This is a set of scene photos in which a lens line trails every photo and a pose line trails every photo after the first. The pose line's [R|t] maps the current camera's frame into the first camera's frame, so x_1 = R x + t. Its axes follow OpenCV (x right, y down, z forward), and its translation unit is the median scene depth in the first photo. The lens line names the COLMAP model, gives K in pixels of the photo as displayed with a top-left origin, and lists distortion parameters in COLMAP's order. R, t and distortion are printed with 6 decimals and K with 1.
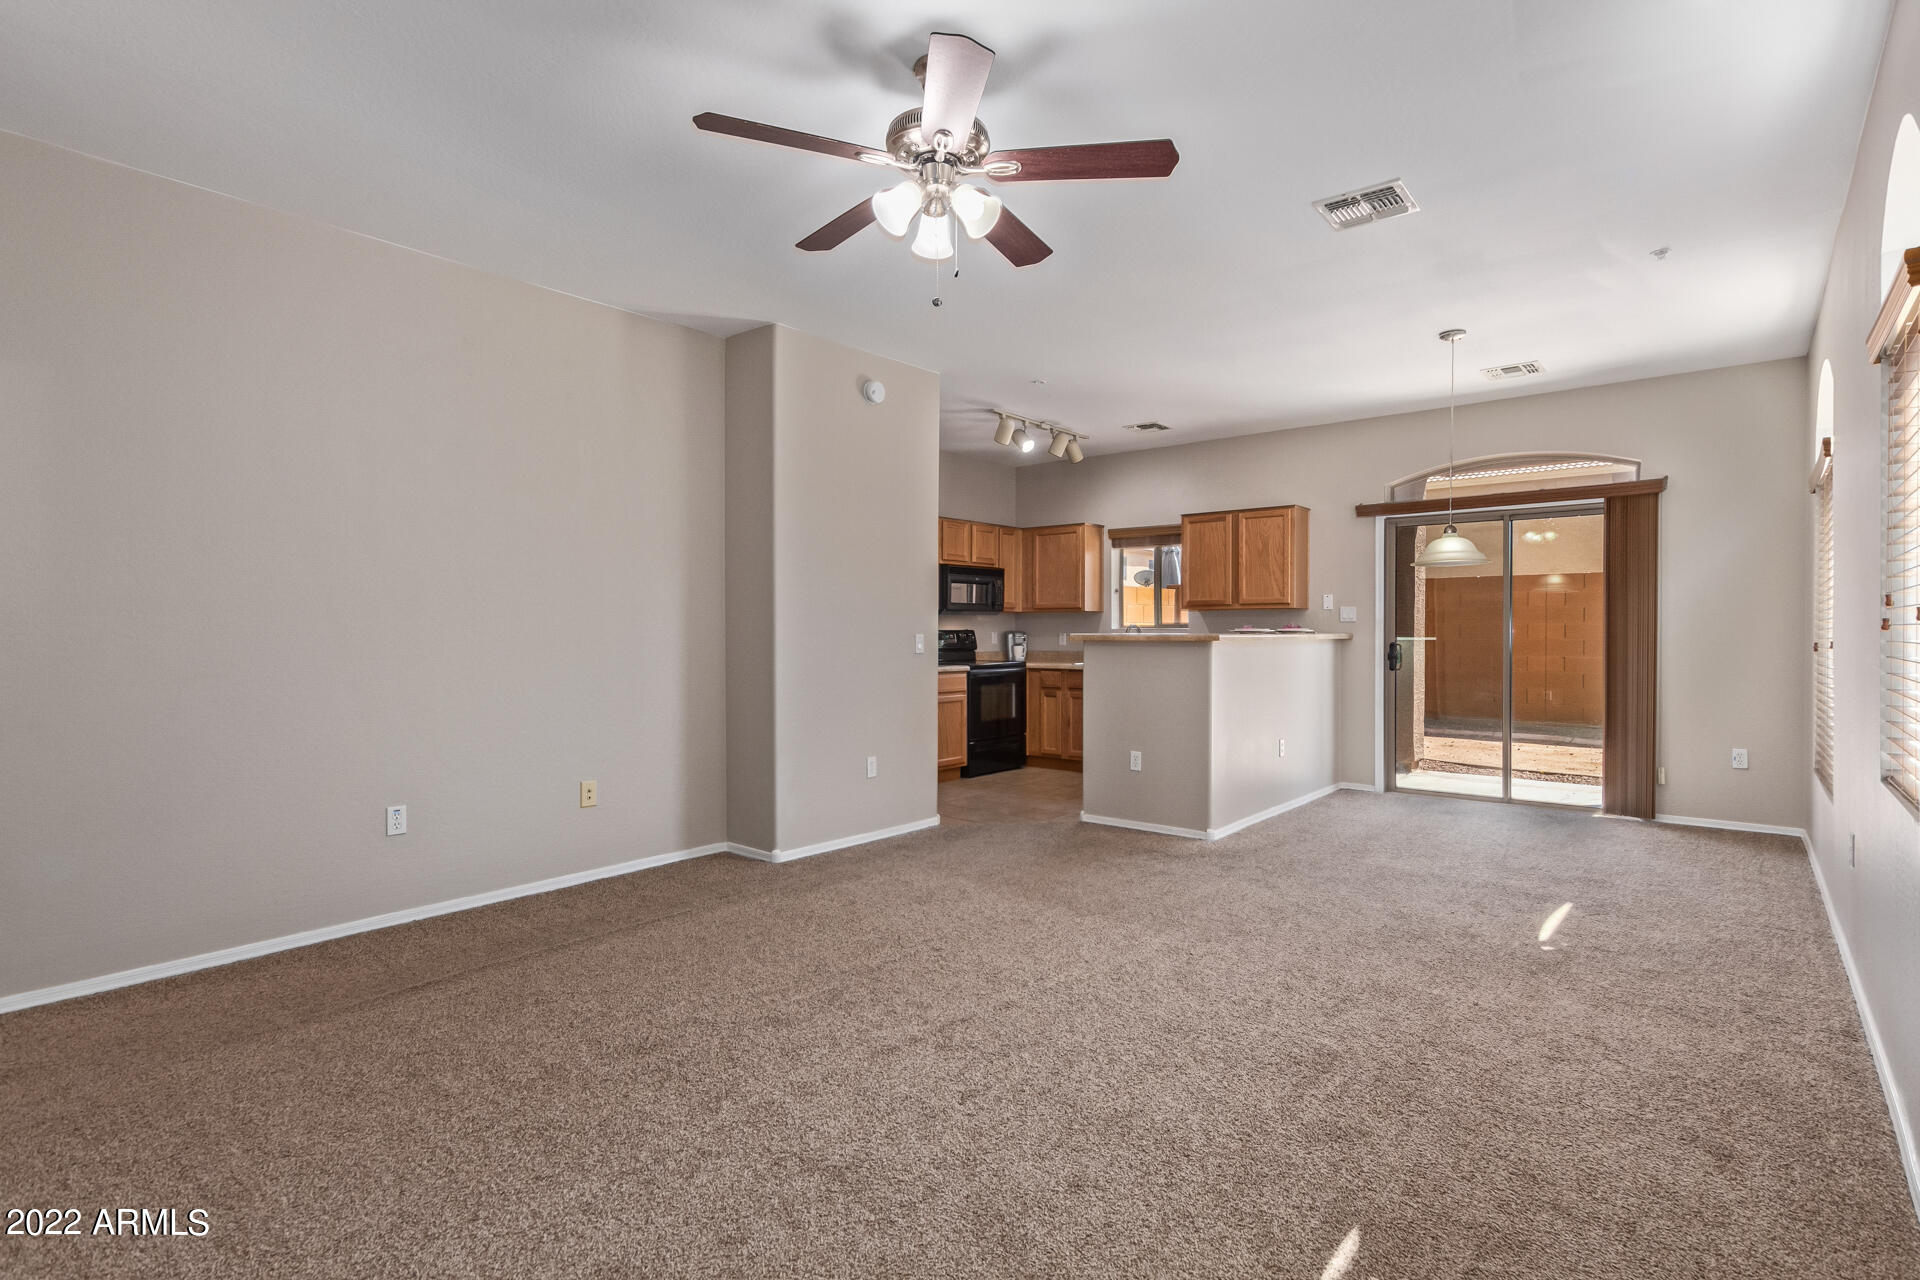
lens RADIAL K [[917.7, 0, 966.9], [0, 917.7, 645.5], [0, 0, 1]] dist [0.011412, -0.000410]
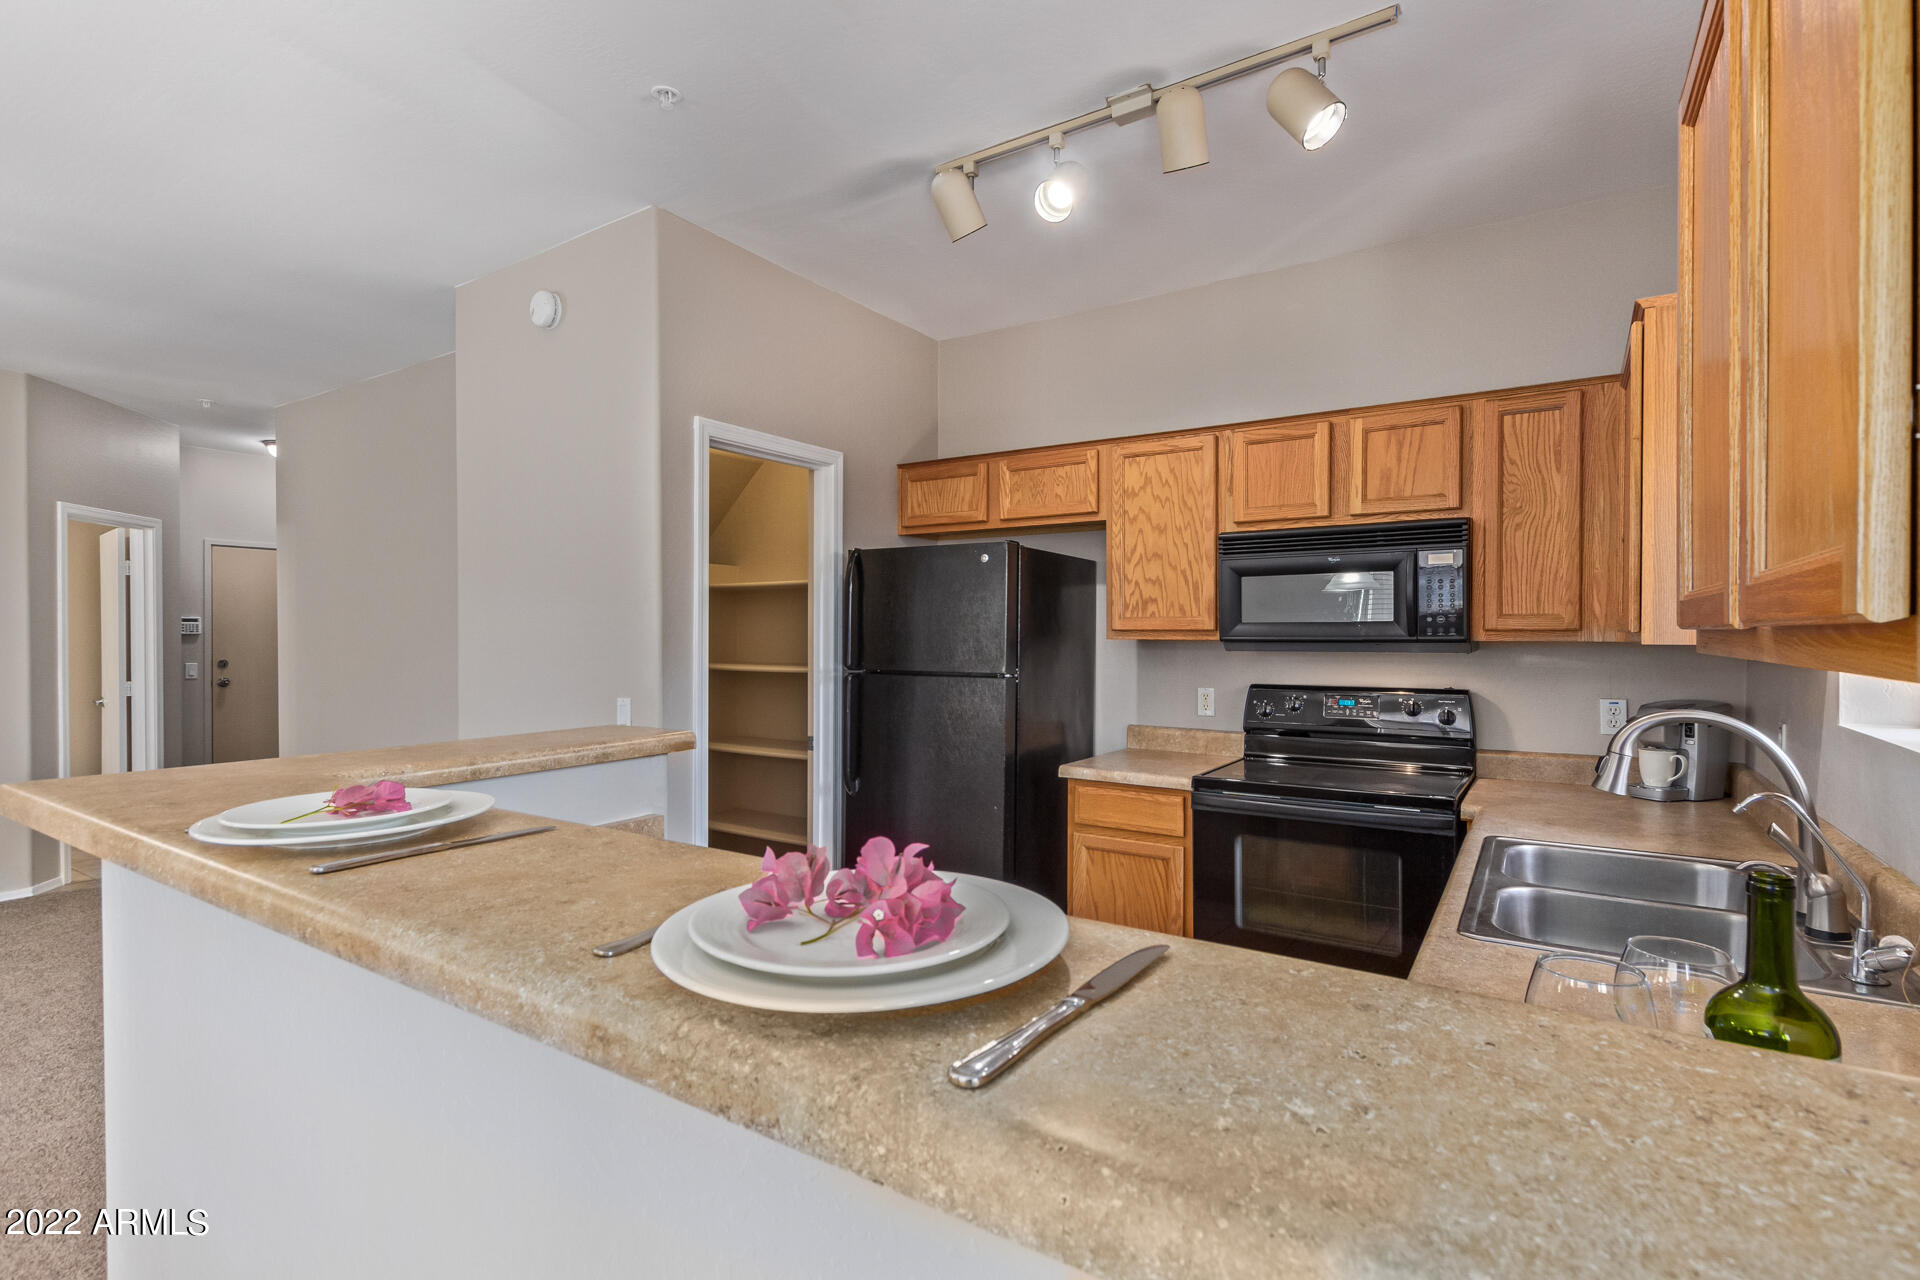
lens RADIAL K [[890.6, 0, 977.4], [0, 890.6, 645.7], [0, 0, 1]] dist [0.009035, -0.005655]
pose [[0.122046, 0.011888, -0.992453, 0.358381], [-0.018375, 0.999784, 0.009716, -0.036548], [0.992354, 0.017051, 0.122238, 0.797770]]
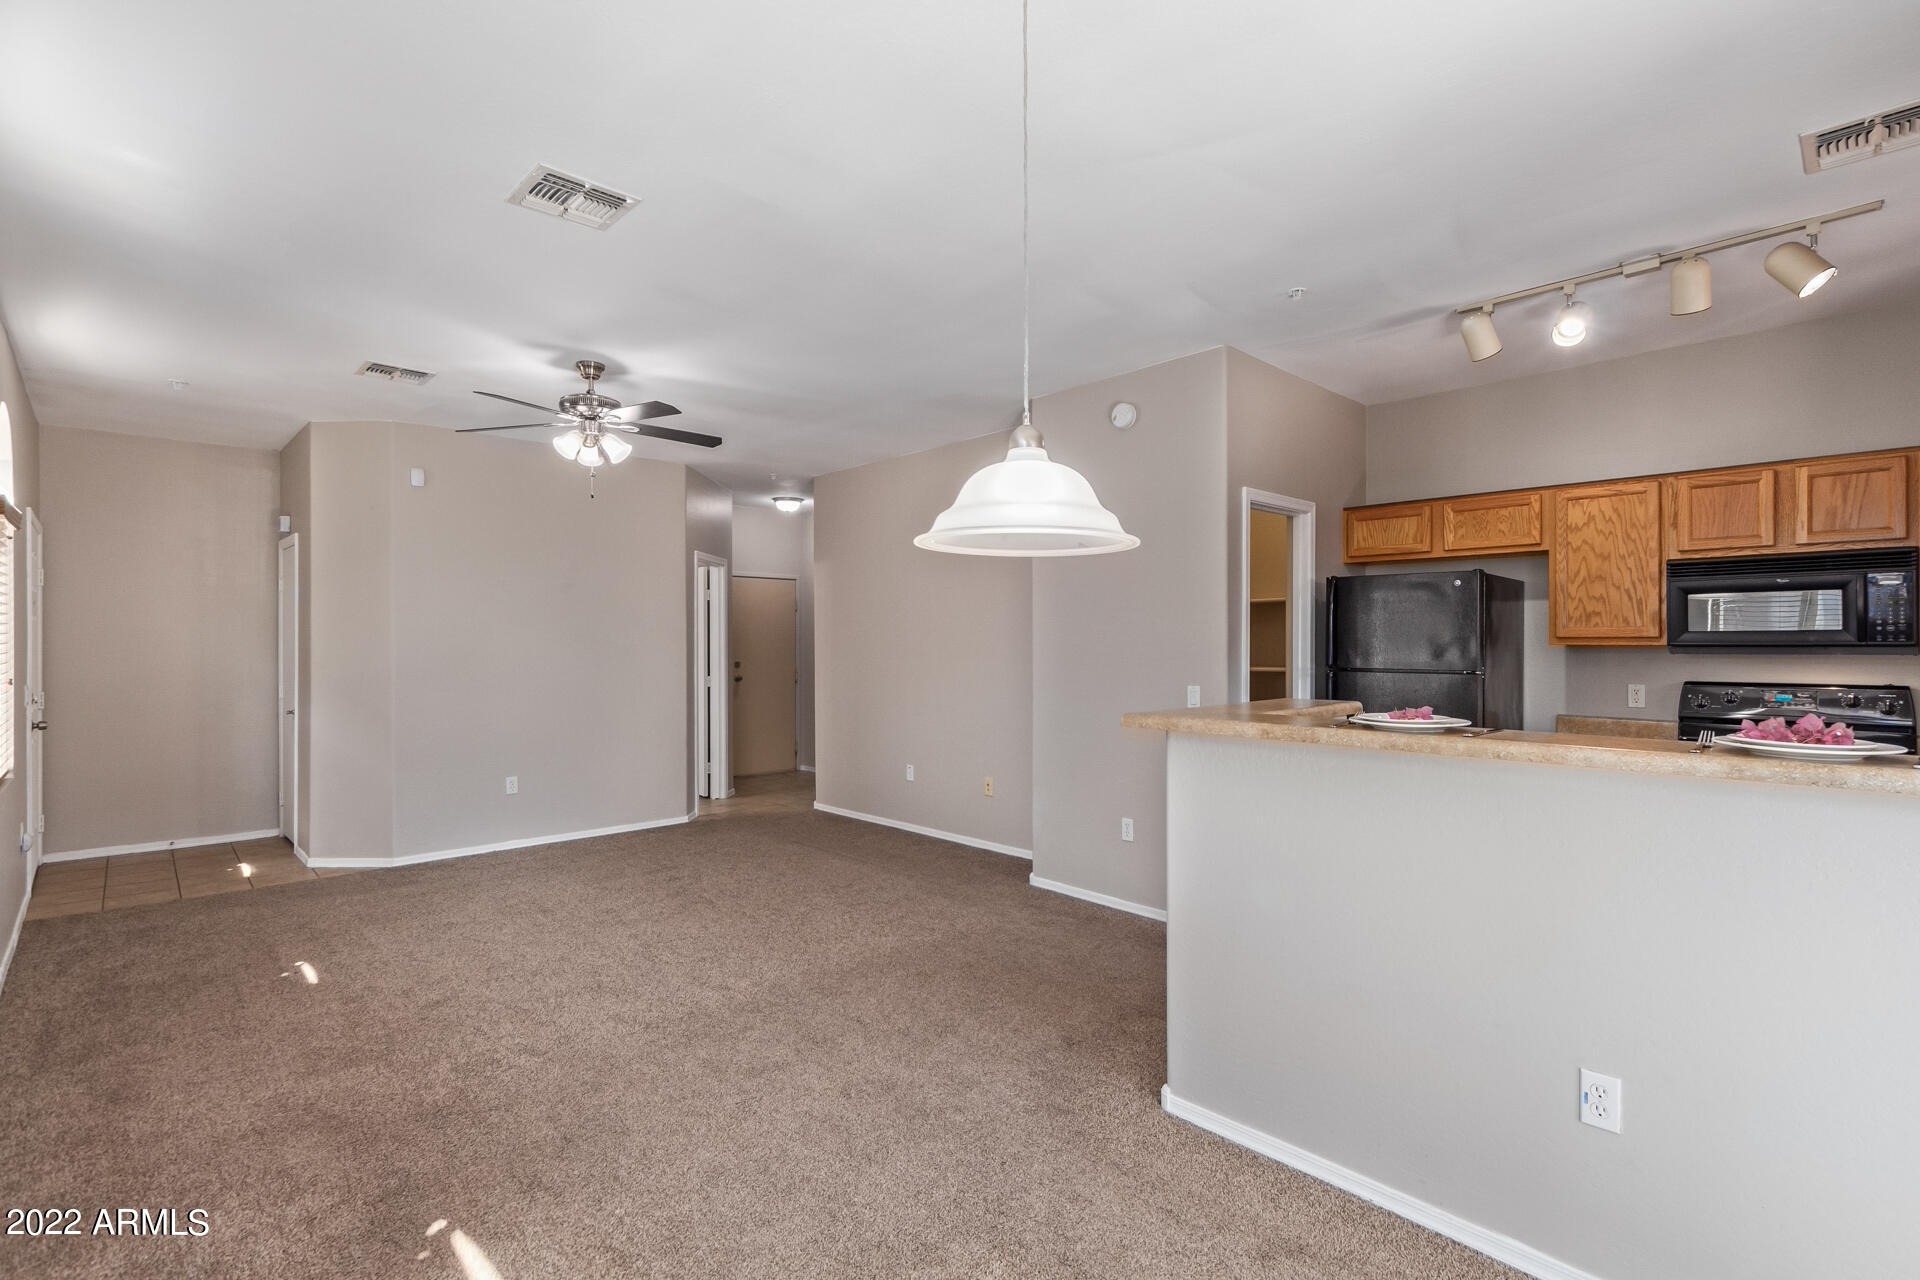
lens RADIAL K [[890.6, 0, 977.4], [0, 890.6, 645.7], [0, 0, 1]] dist [0.009035, -0.005655]
pose [[-0.110552, 0.002566, -0.993867, 0.516756], [-0.017042, 0.999845, 0.004477, -0.032473], [0.993724, 0.017432, -0.110491, 0.625703]]
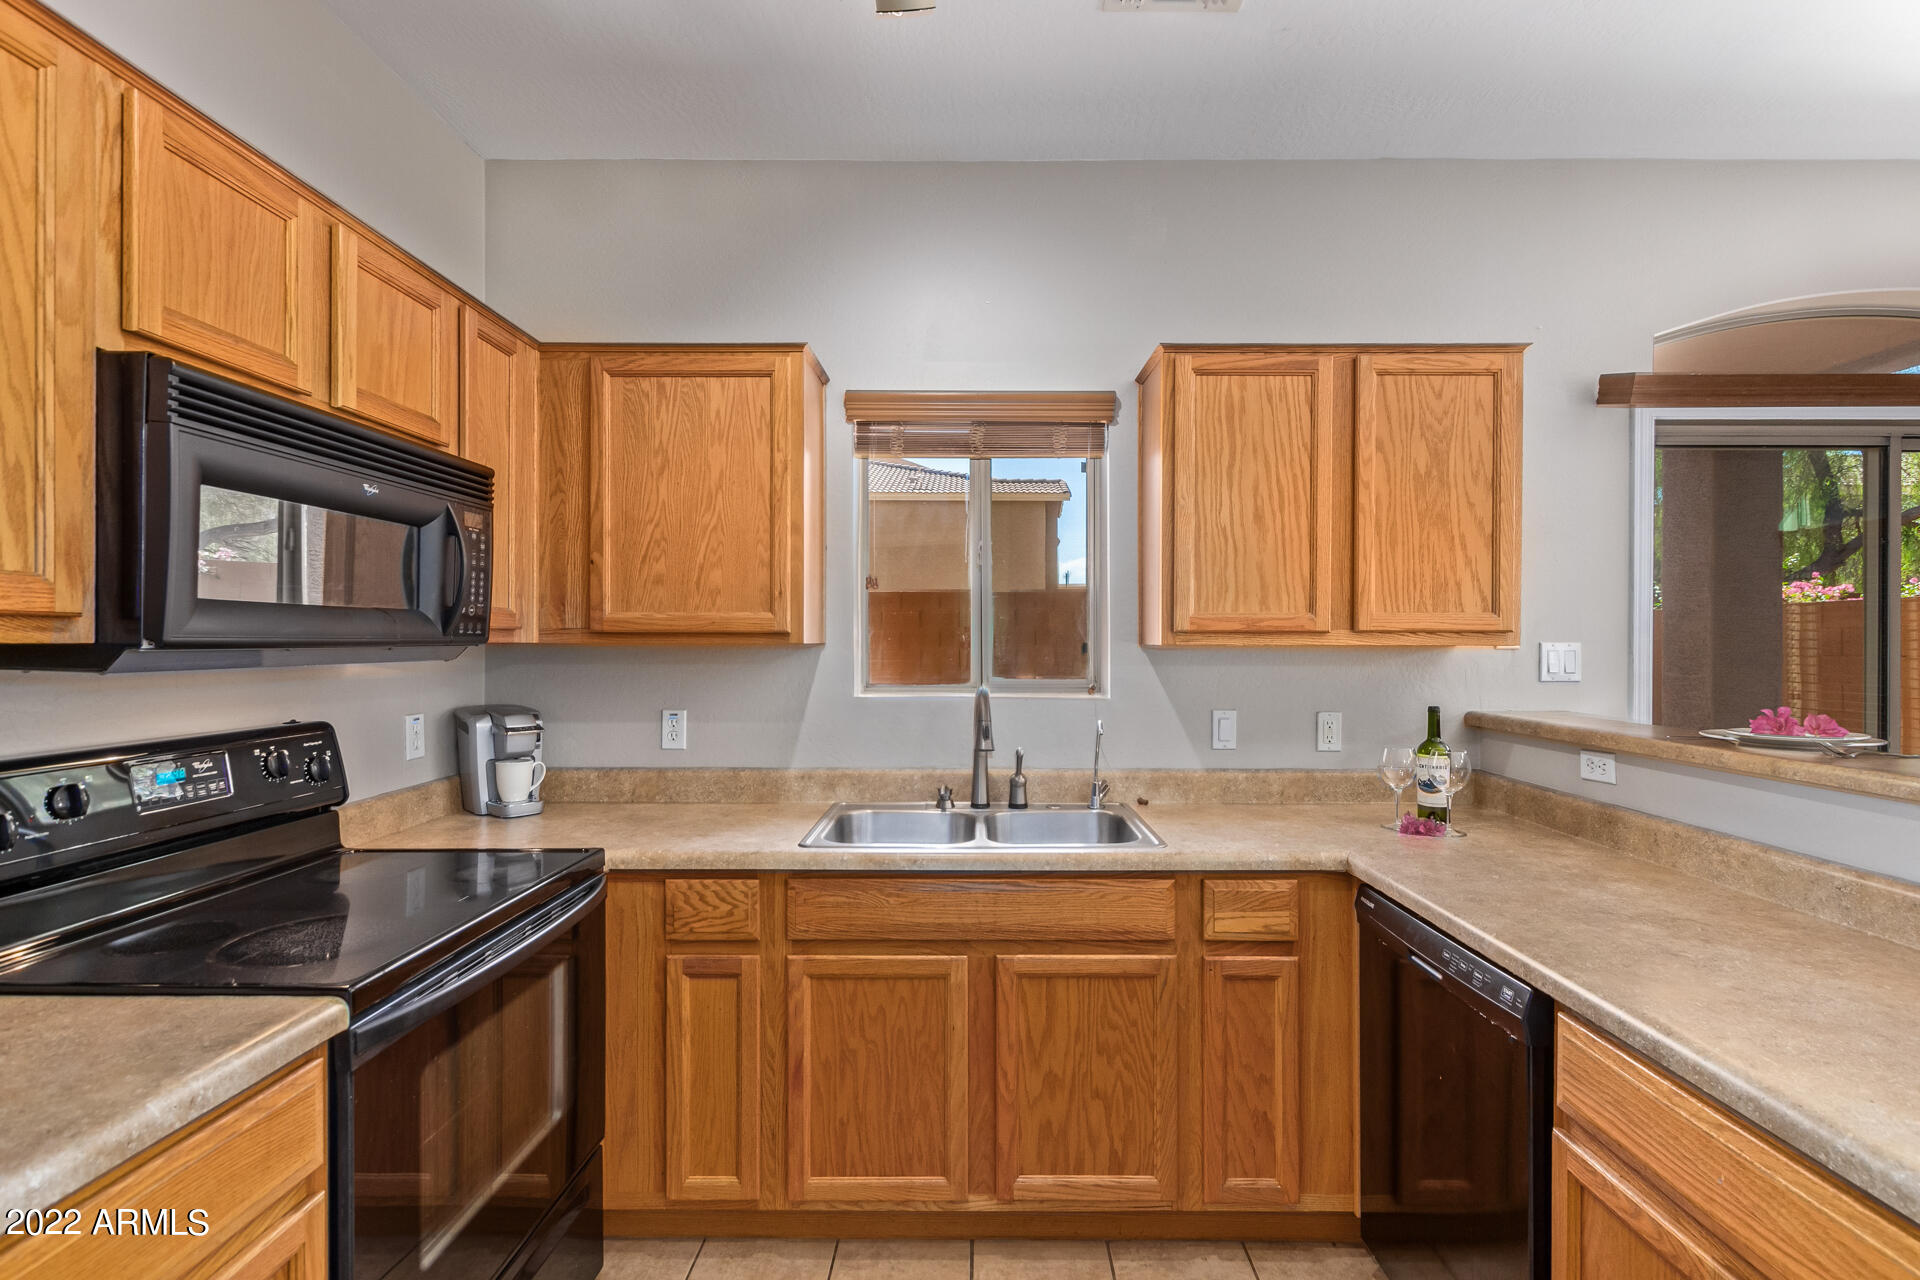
lens RADIAL K [[890.6, 0, 977.4], [0, 890.6, 645.7], [0, 0, 1]] dist [0.009035, -0.005655]
pose [[0.772806, -0.000505, 0.634642, -0.010225], [0.008722, 0.999914, -0.009824, -0.034306], [-0.634582, 0.013128, 0.772744, 0.754427]]
